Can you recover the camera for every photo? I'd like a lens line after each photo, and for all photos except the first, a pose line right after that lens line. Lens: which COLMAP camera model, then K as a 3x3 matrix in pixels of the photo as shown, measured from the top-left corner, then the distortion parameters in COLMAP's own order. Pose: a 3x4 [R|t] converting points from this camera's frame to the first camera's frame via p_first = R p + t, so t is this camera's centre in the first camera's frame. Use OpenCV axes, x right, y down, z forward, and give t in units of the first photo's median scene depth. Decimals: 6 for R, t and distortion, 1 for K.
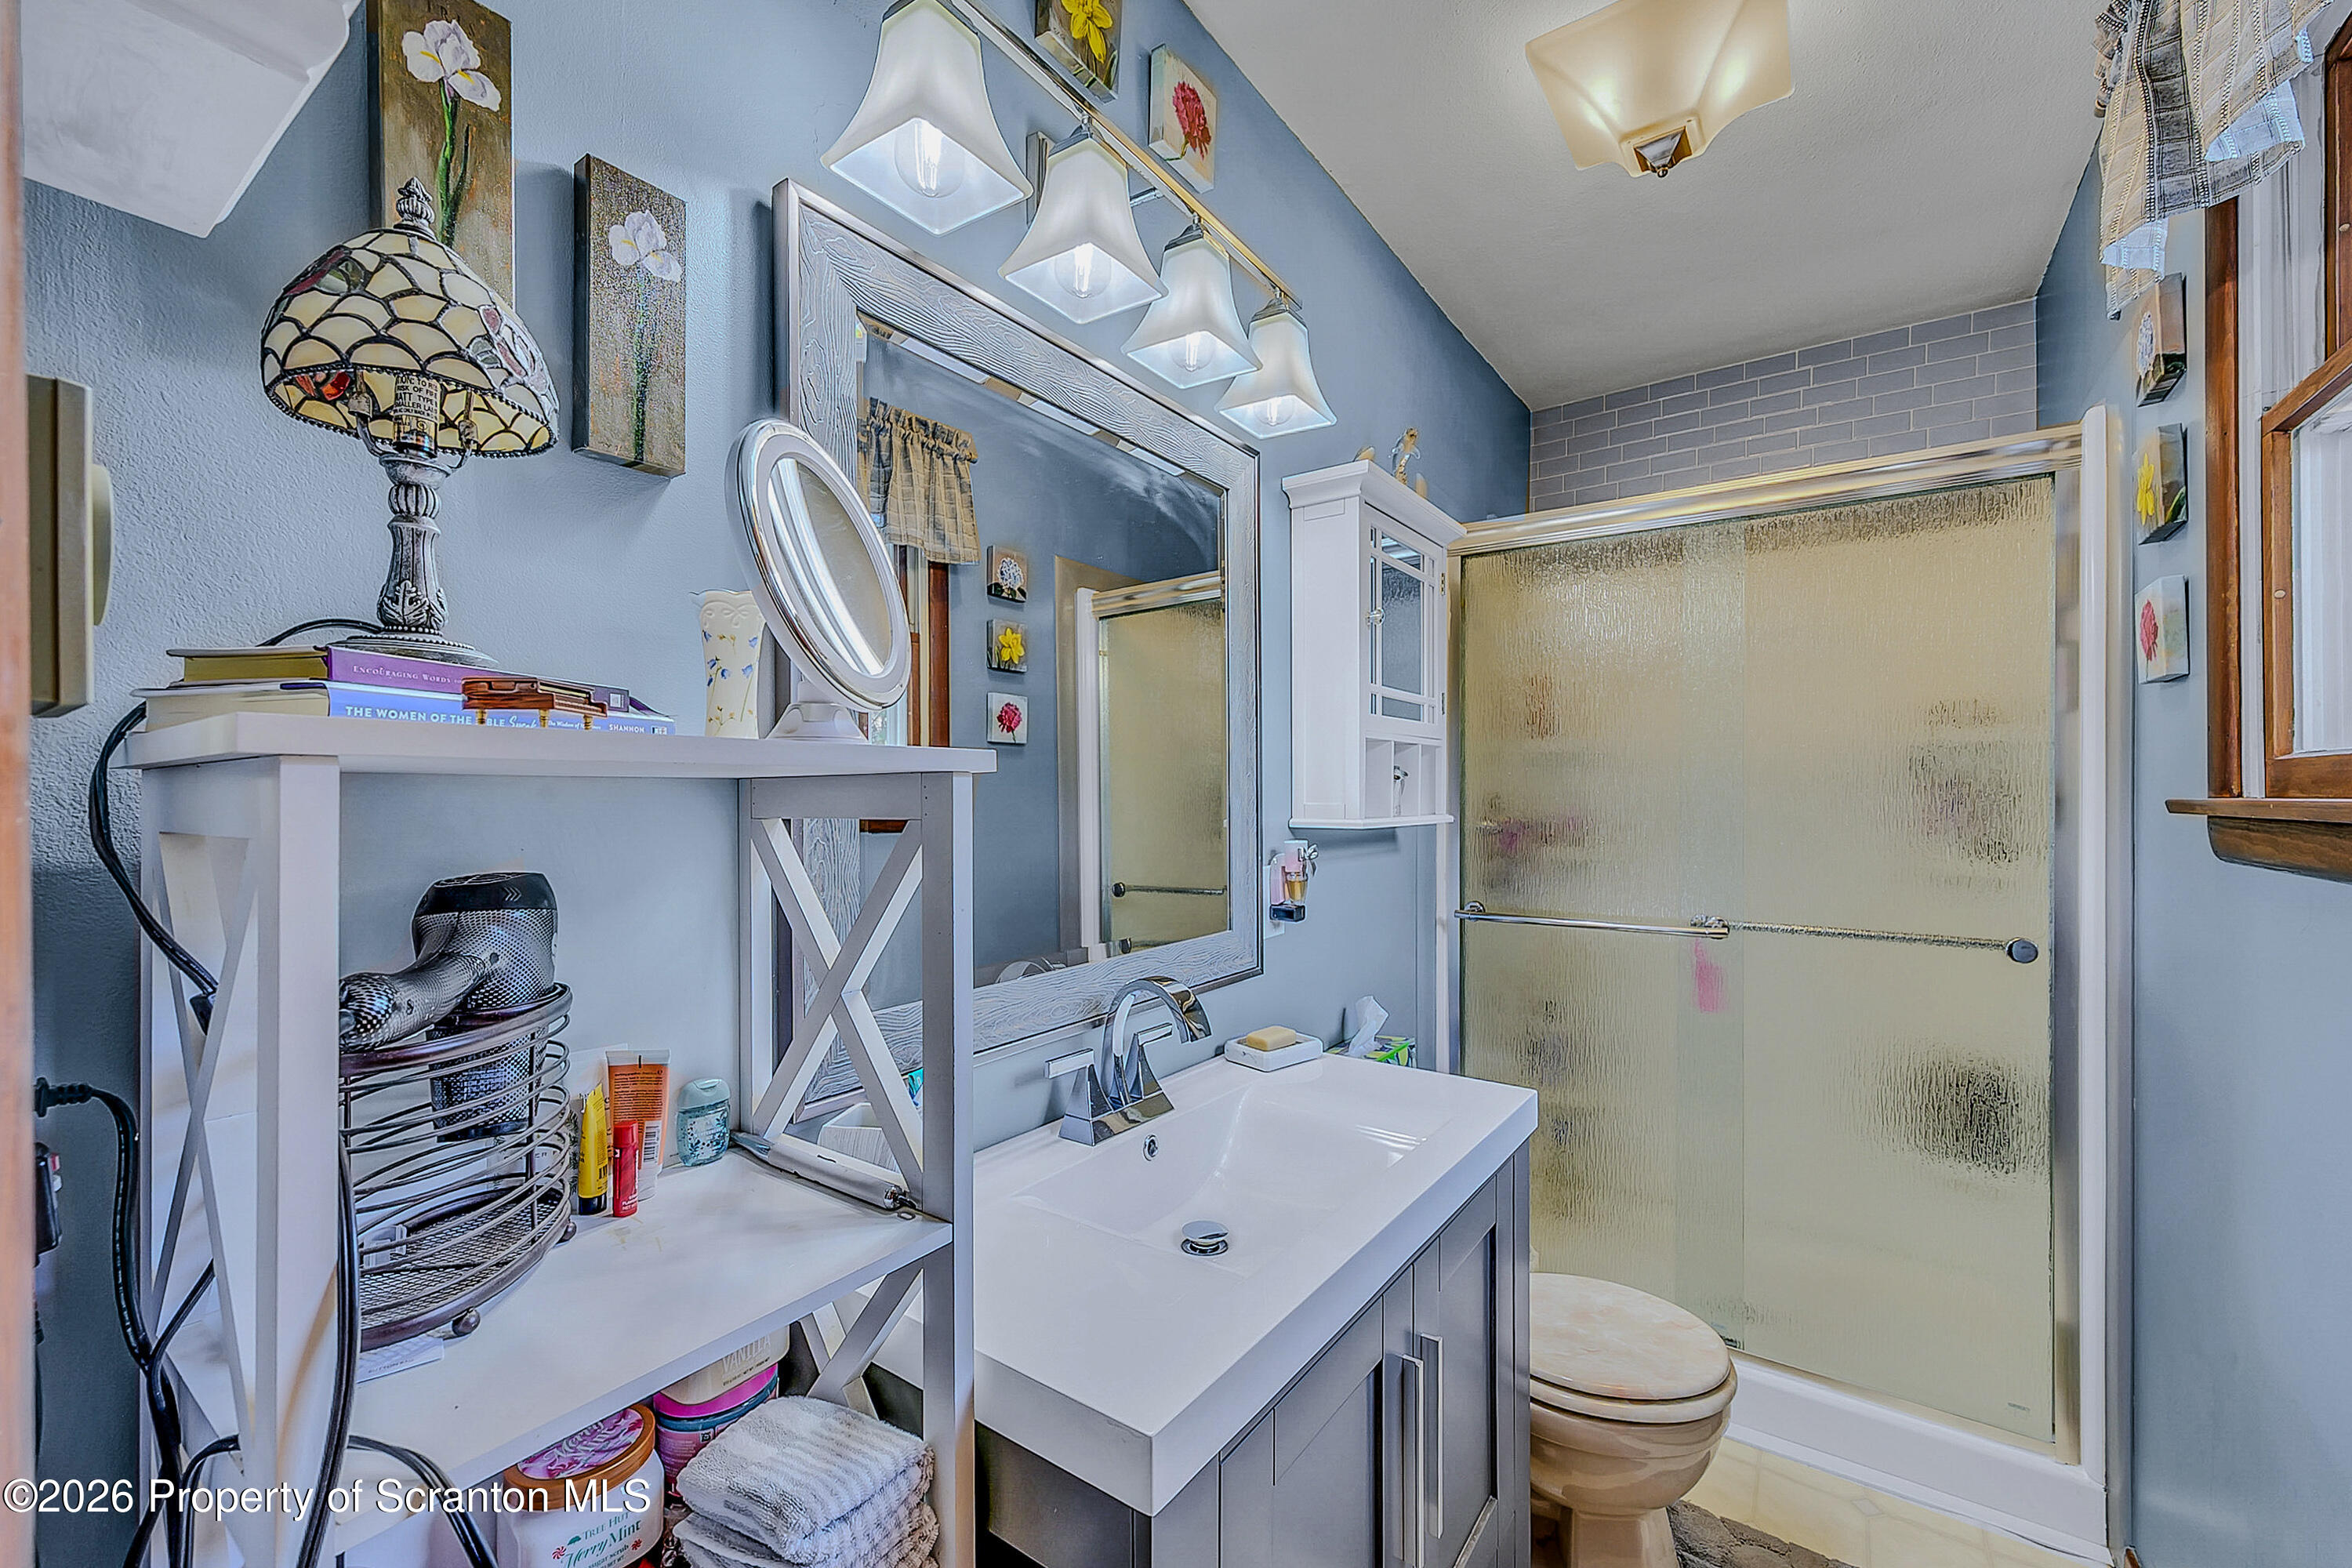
lens RADIAL K [[930.8, 0, 1173.3], [0, 930.8, 807.1], [0, 0, 1]] dist [0.001052, 0.000098]
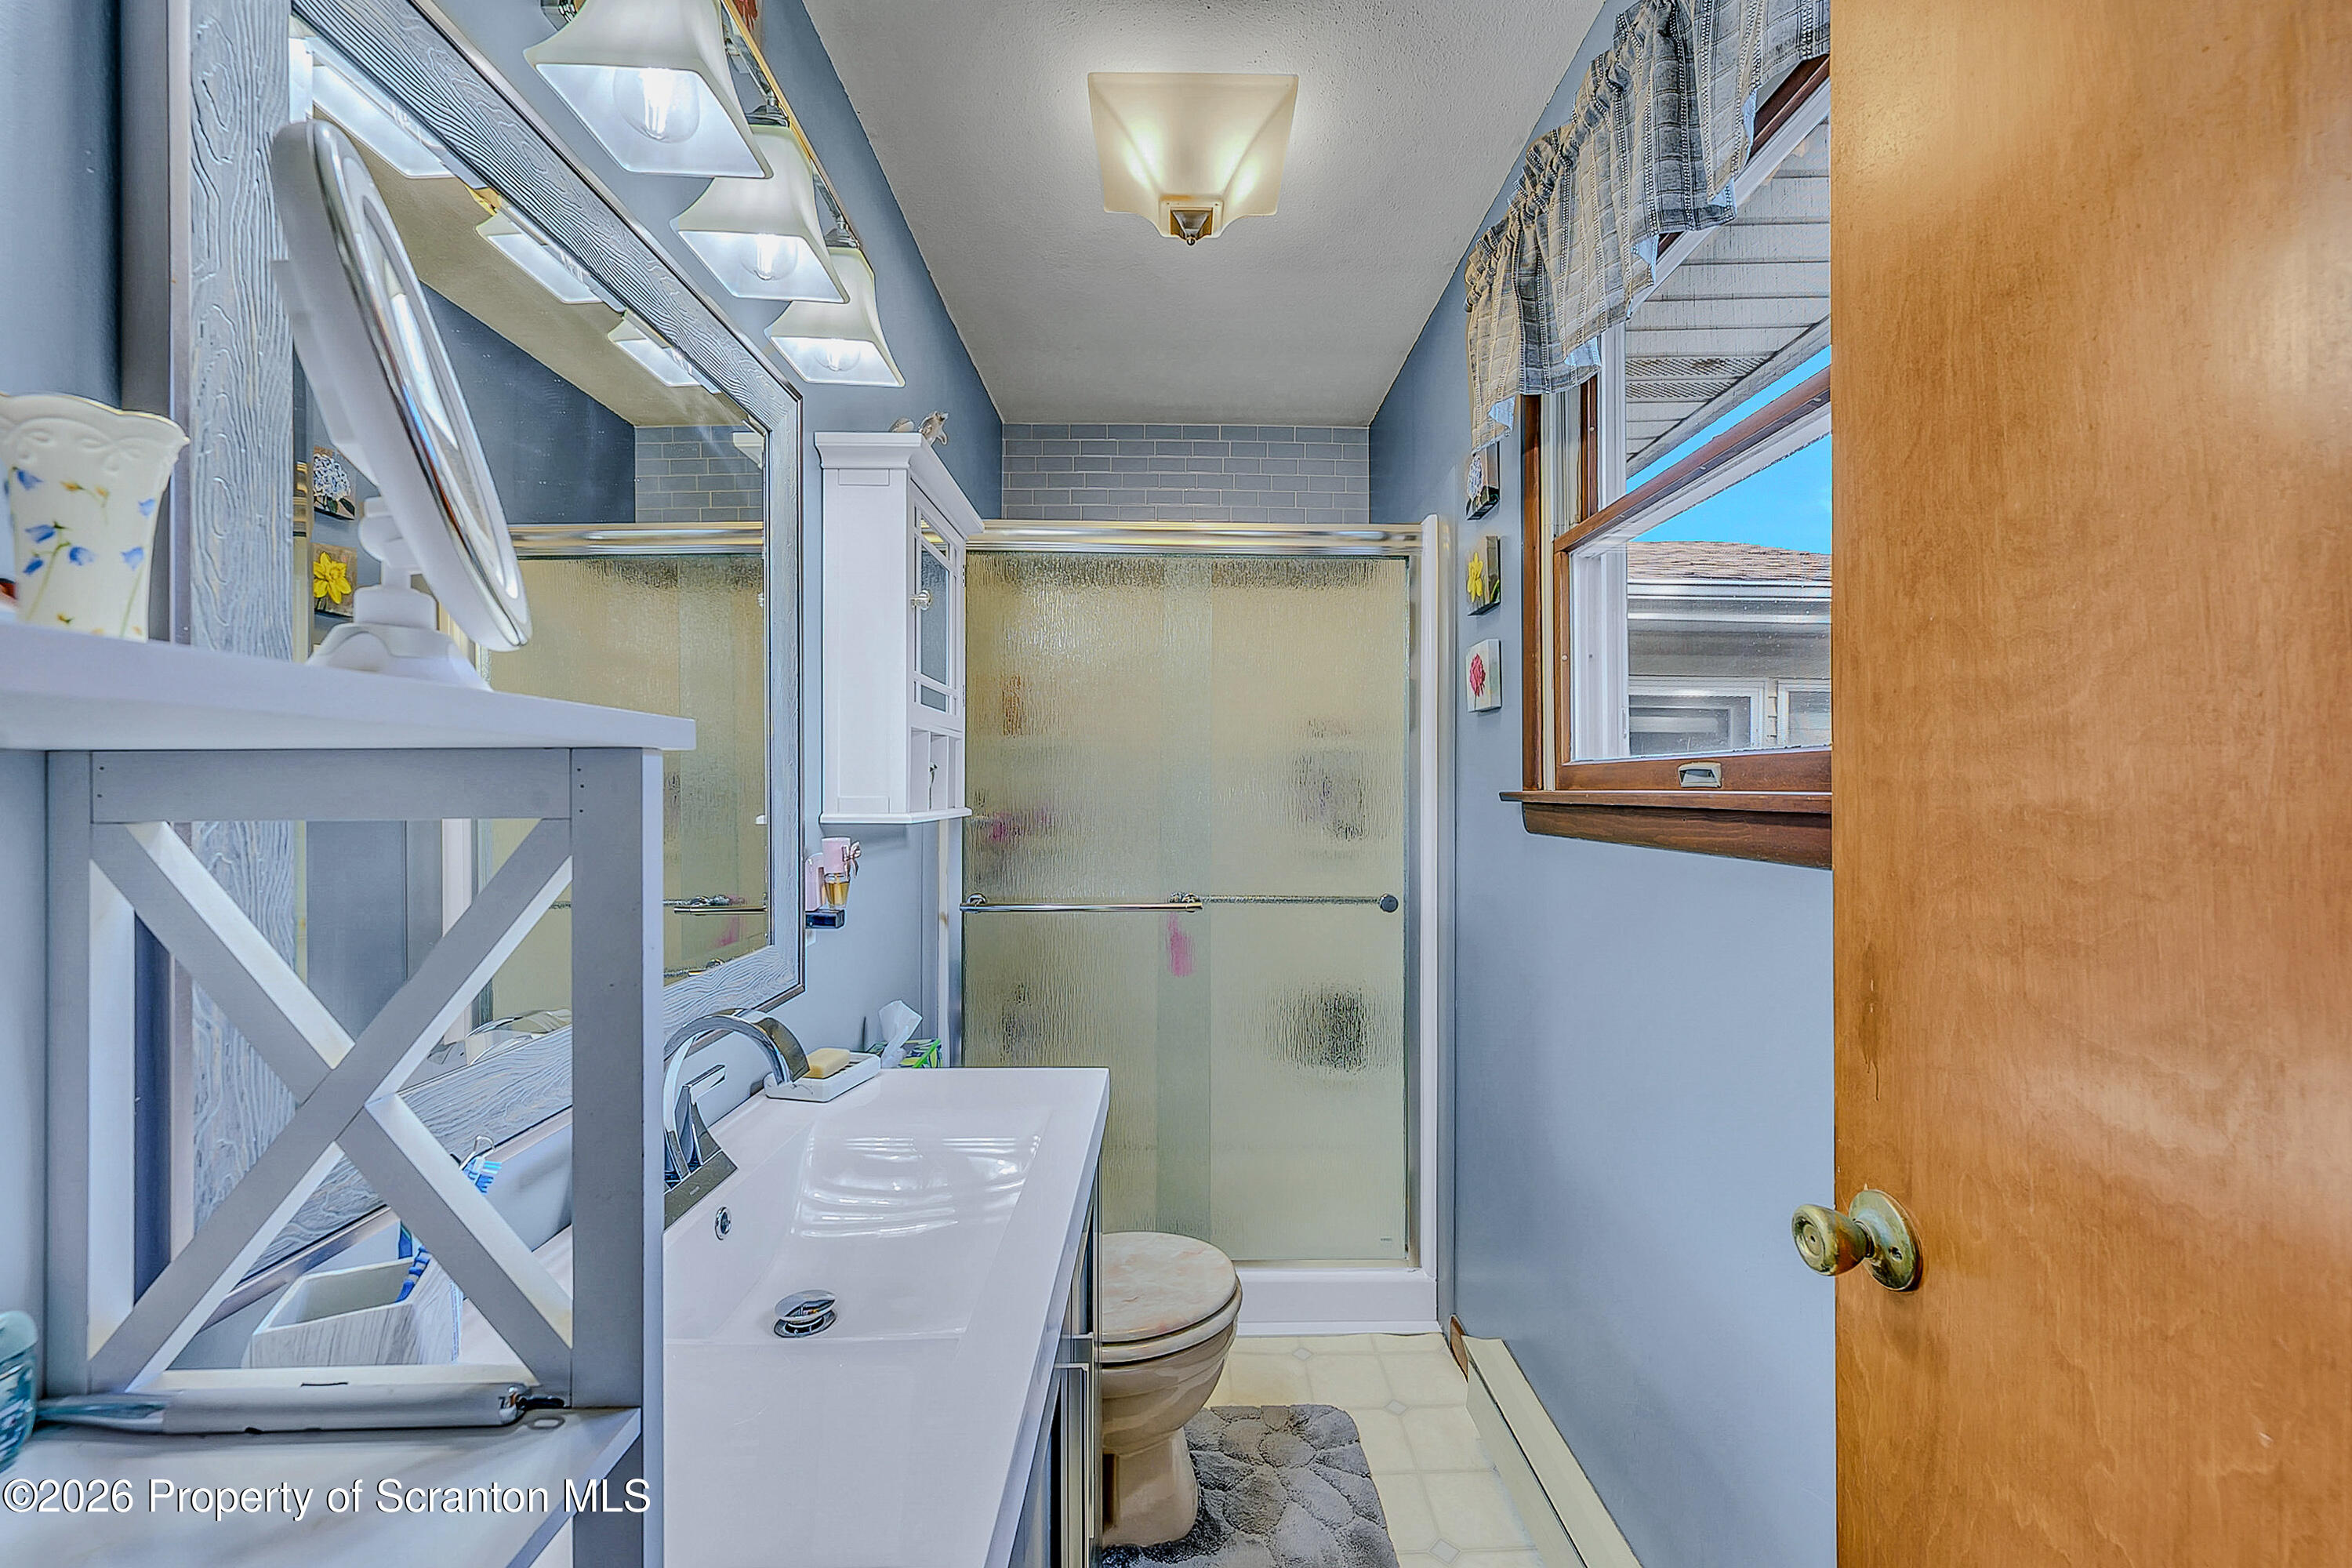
lens RADIAL K [[923.9, 0, 1178.9], [0, 923.9, 794.5], [0, 0, 1]] dist [0.001785, -0.000078]
pose [[0.806843, -0.001231, 0.590765, -0.138374], [0.005967, 0.999964, -0.006065, 0.001282], [-0.590736, 0.008418, 0.806821, 0.091812]]
